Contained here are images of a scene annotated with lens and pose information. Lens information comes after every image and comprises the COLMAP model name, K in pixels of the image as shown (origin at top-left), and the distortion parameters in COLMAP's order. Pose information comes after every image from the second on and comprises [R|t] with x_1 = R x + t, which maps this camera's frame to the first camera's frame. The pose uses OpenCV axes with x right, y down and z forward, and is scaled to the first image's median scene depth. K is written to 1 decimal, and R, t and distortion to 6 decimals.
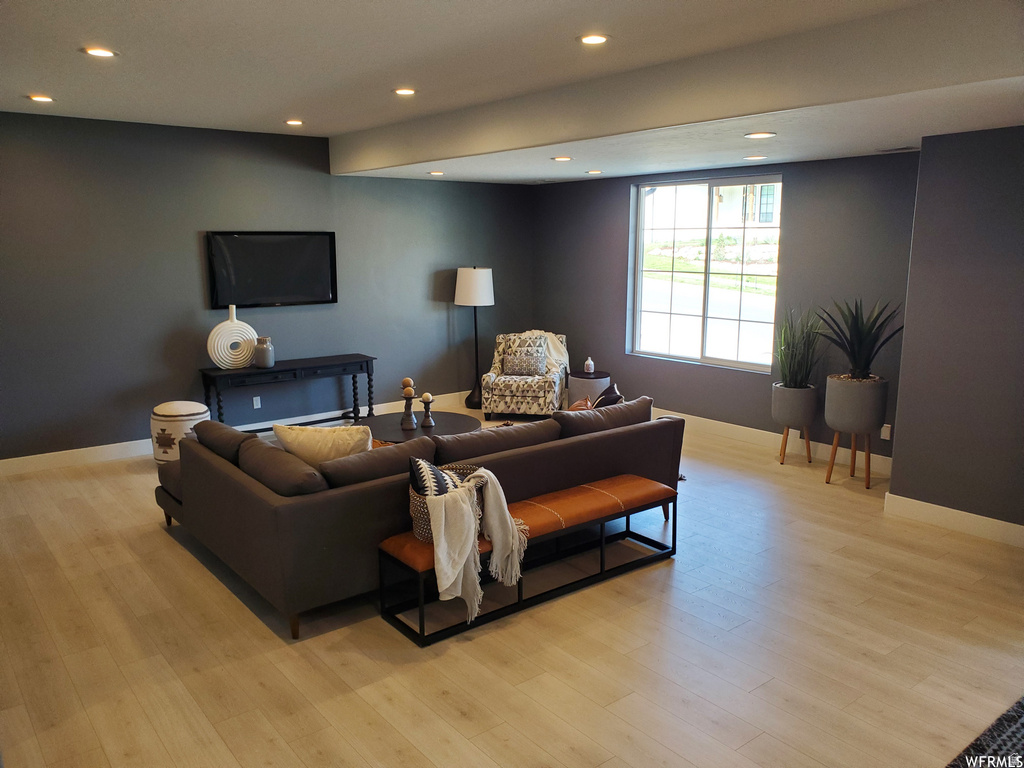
lens RADIAL K [[779.4, 0, 512.0], [0, 779.4, 384.0], [0, 0, 1]] dist [0.132517, -0.224425]
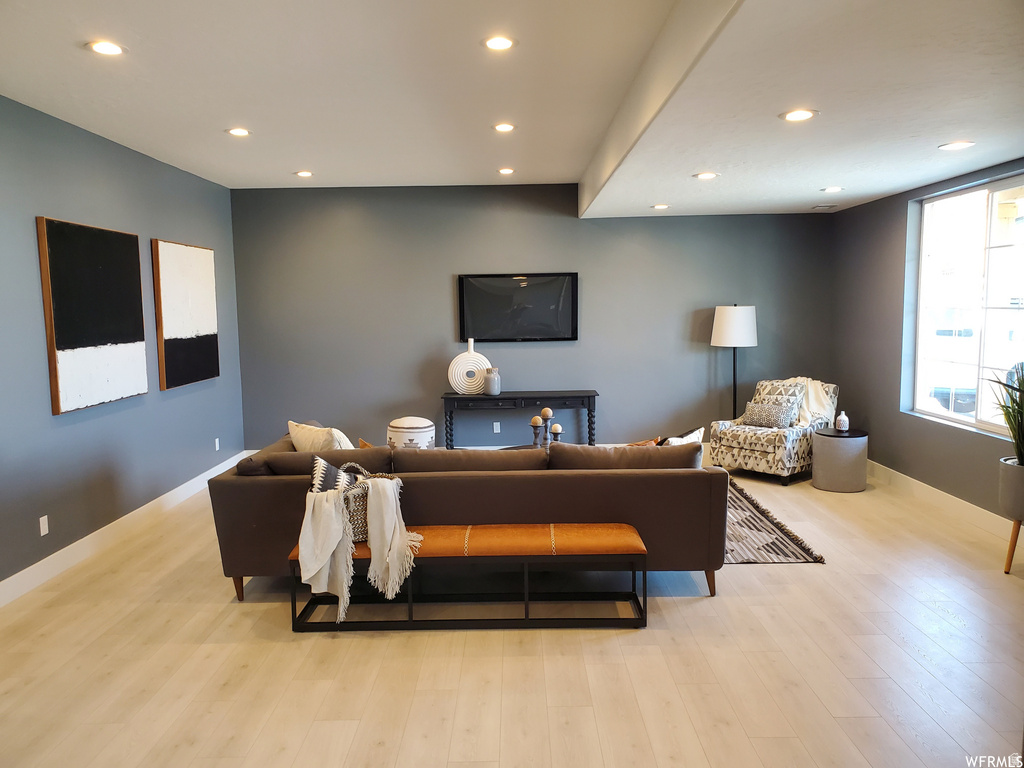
lens RADIAL K [[797.3, 0, 512.0], [0, 797.3, 384.0], [0, 0, 1]] dist [0.047034, -0.048490]
pose [[0.783835, 0.049107, -0.619024, 0.363679], [-0.096910, 0.994328, -0.043832, 0.008038], [0.613360, 0.094346, 0.784148, 0.137027]]
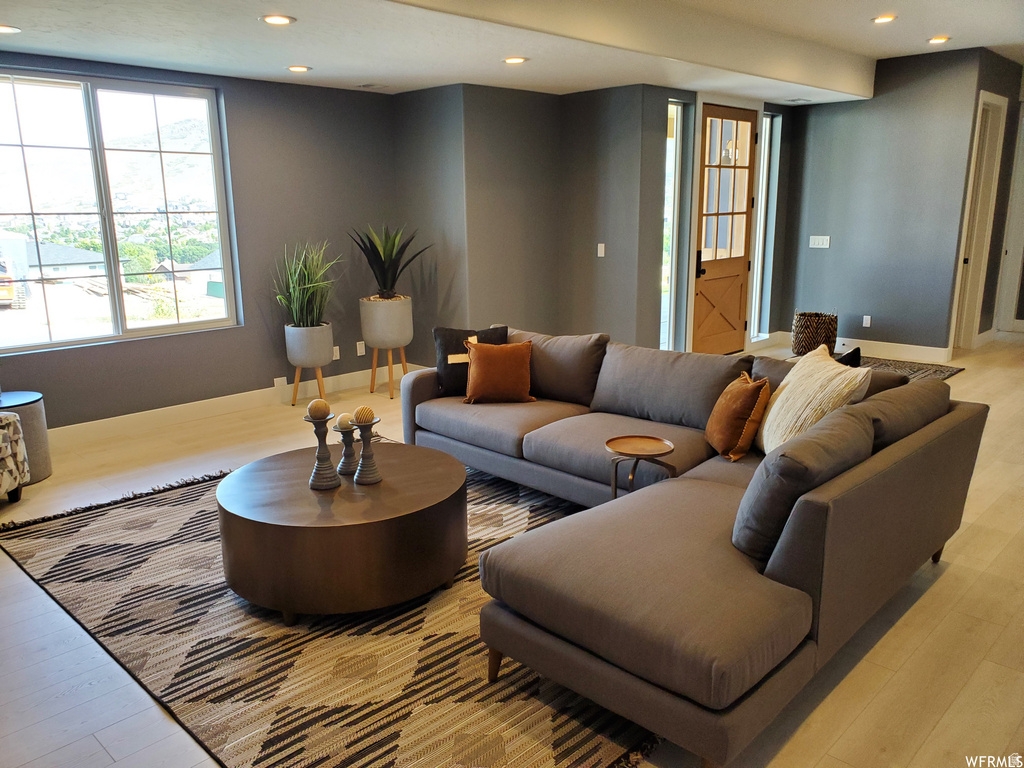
lens RADIAL K [[779.4, 0, 512.0], [0, 779.4, 384.0], [0, 0, 1]] dist [0.132517, -0.224425]
pose [[-0.117464, -0.223500, 0.967600, -0.518880], [0.185386, 0.952282, 0.242467, -0.098807], [-0.975620, 0.207861, -0.070425, 0.716900]]
